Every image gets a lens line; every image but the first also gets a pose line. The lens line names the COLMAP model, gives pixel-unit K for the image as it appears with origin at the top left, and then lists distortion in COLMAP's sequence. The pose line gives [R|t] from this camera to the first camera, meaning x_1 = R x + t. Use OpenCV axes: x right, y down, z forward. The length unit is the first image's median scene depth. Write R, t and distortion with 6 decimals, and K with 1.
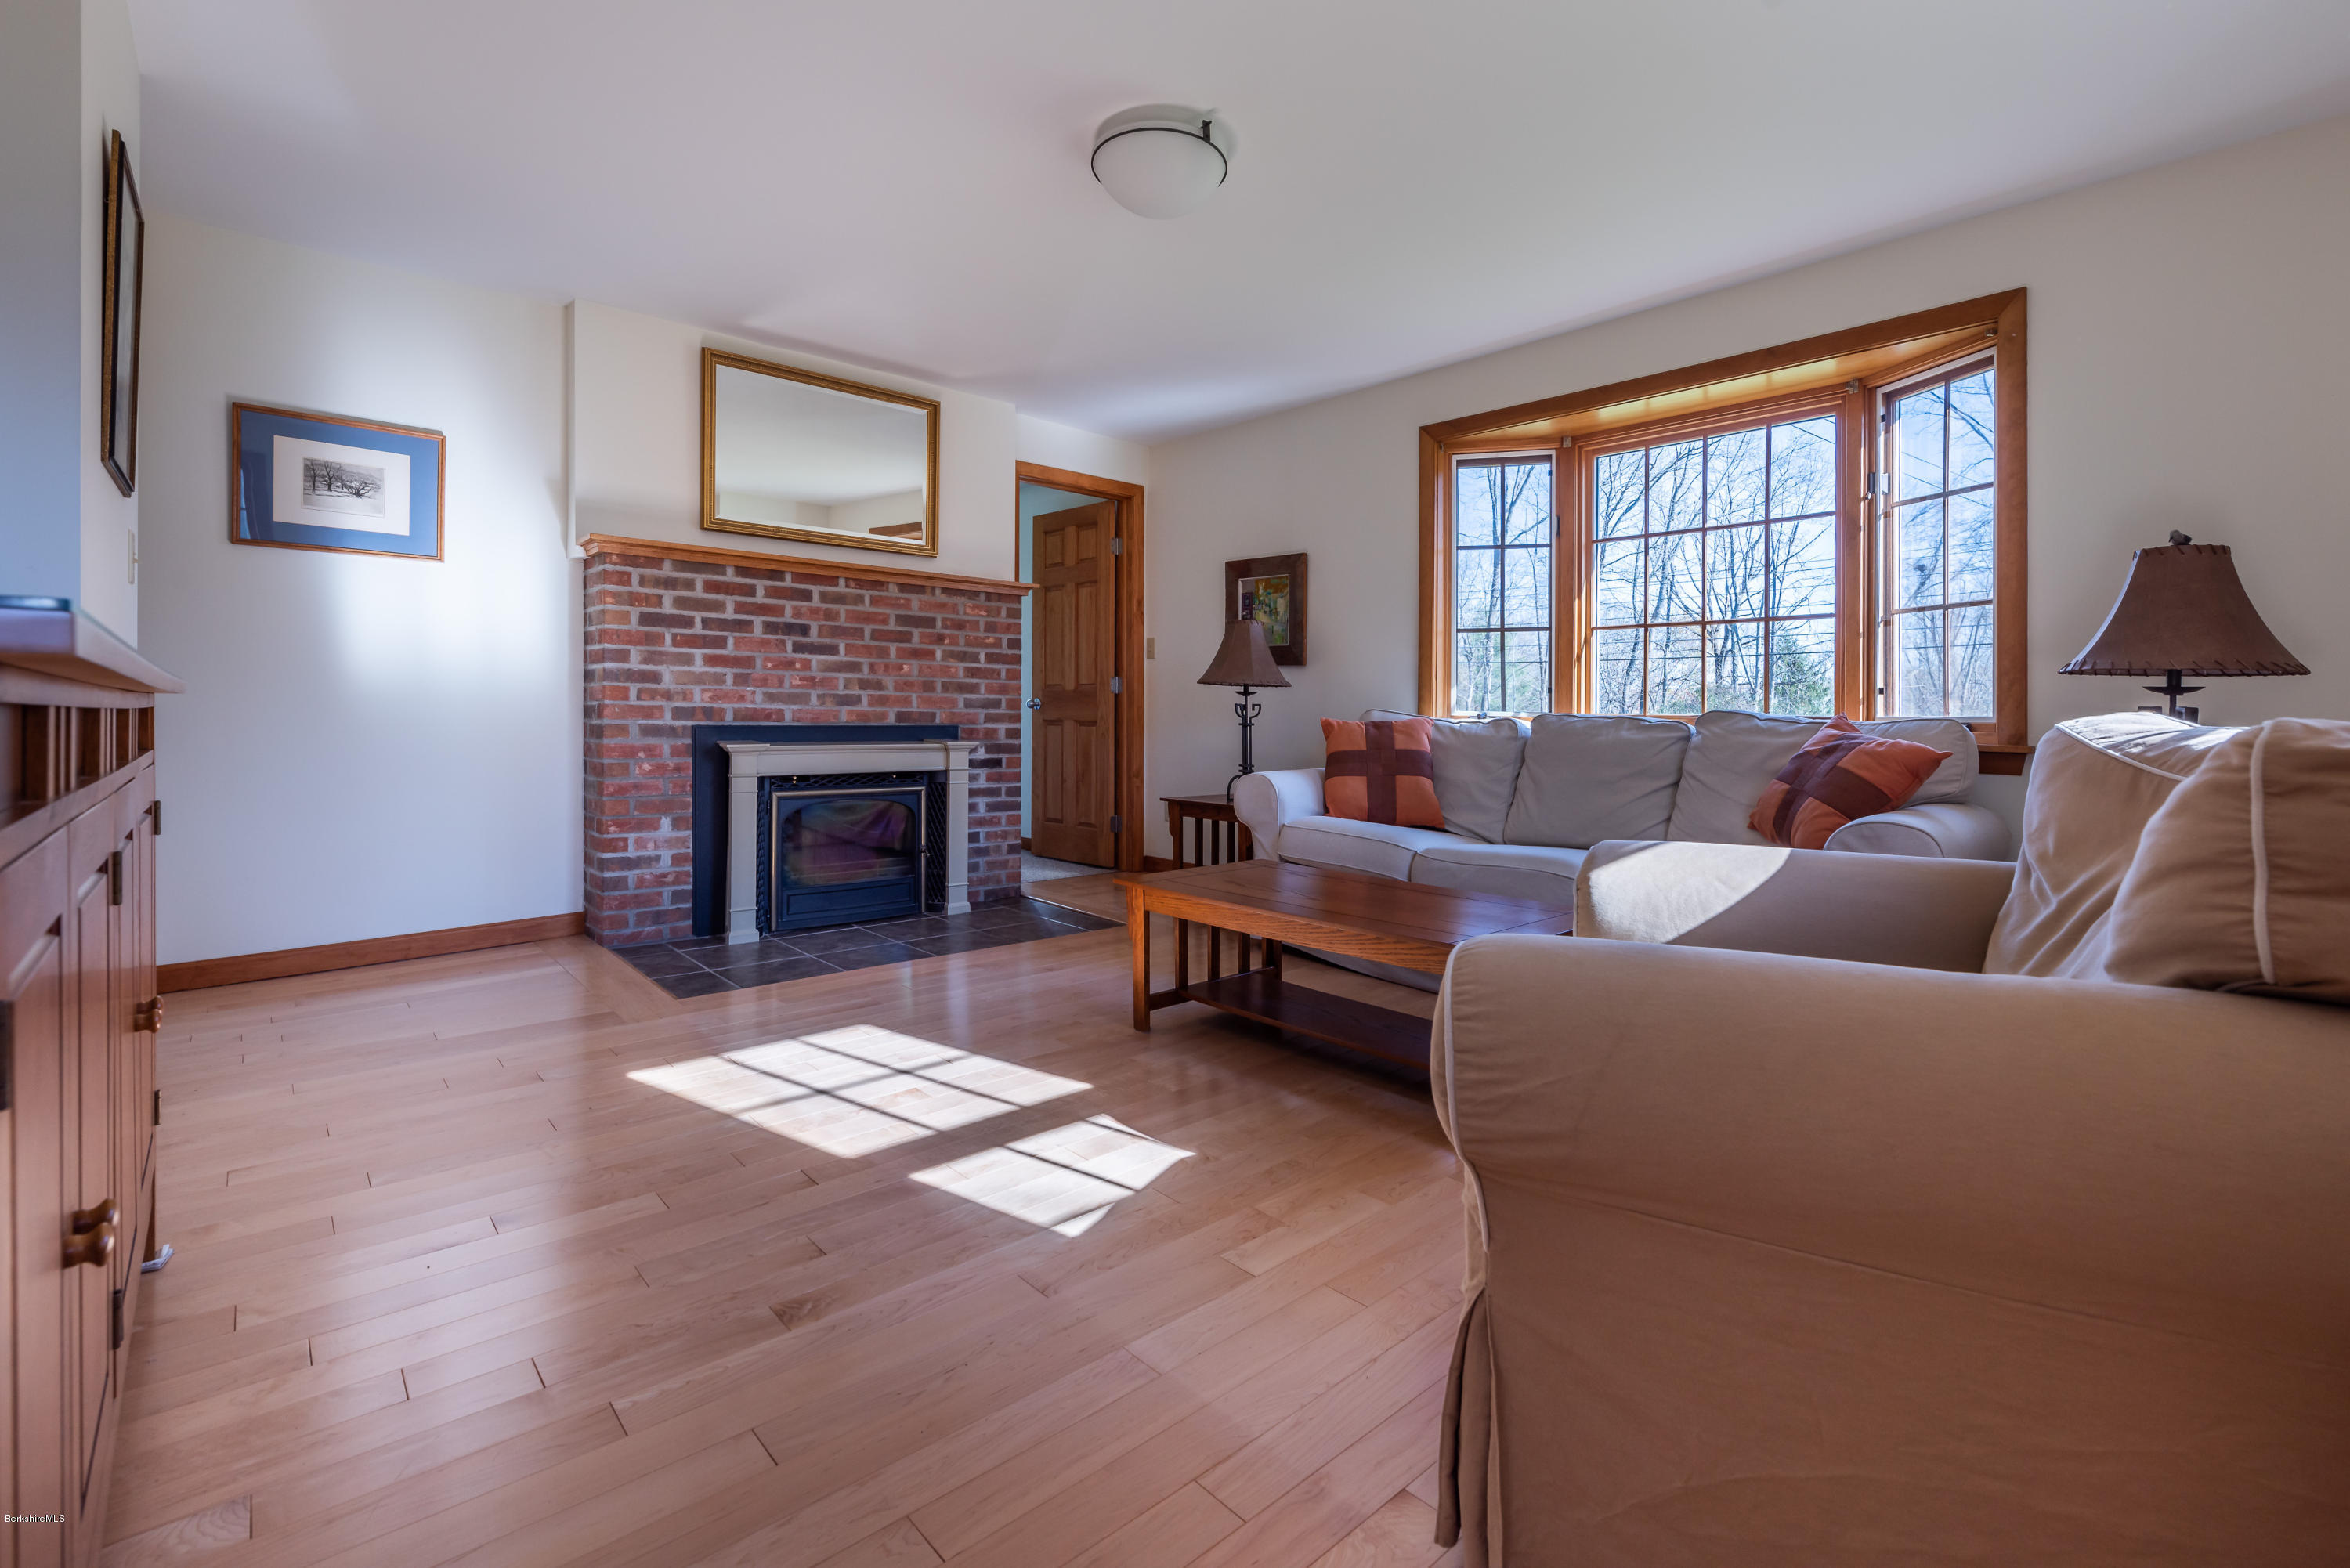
lens RADIAL K [[1052.1, 0, 1167.6], [0, 1052.1, 721.2], [0, 0, 1]] dist [-0.001489, -0.000004]
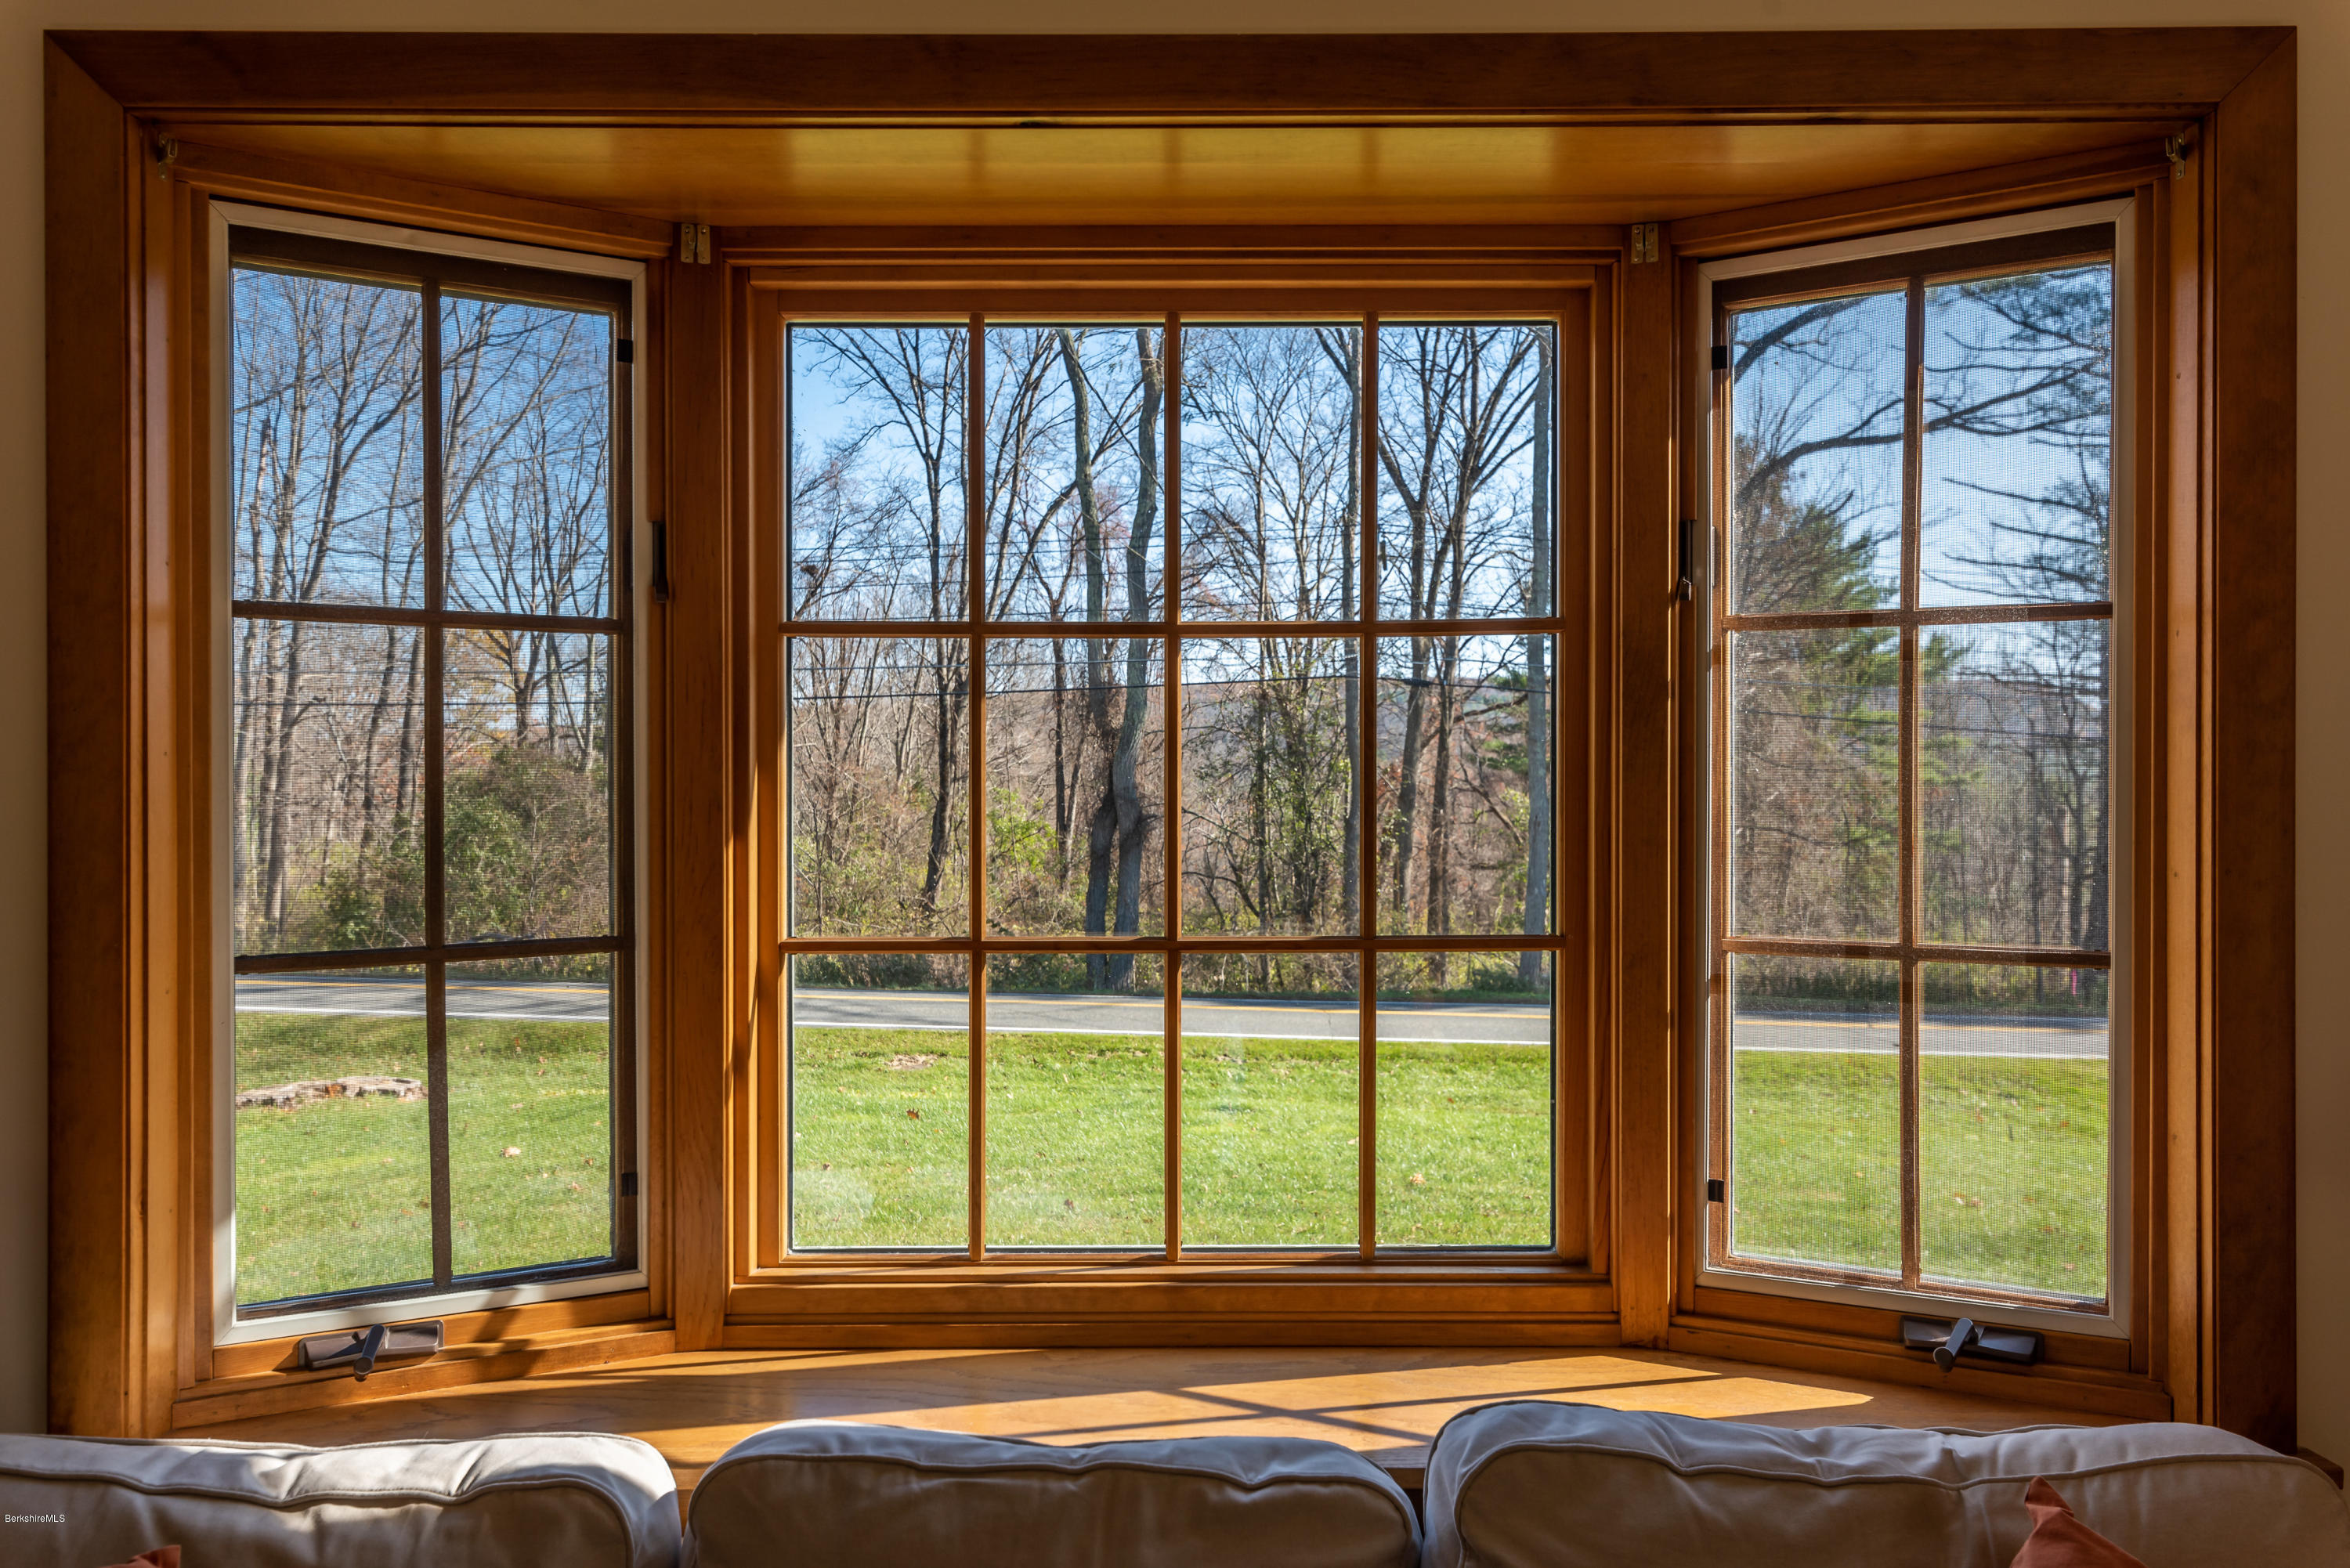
lens RADIAL K [[1748.8, 0, 1135.4], [0, 1748.8, 777.9], [0, 0, 1]] dist [-0.003975, -0.005585]
pose [[0.667836, -0.018278, 0.744084, 0.129545], [0.015439, 0.999824, 0.010703, -0.136396], [-0.744149, 0.004340, 0.668000, 0.630424]]
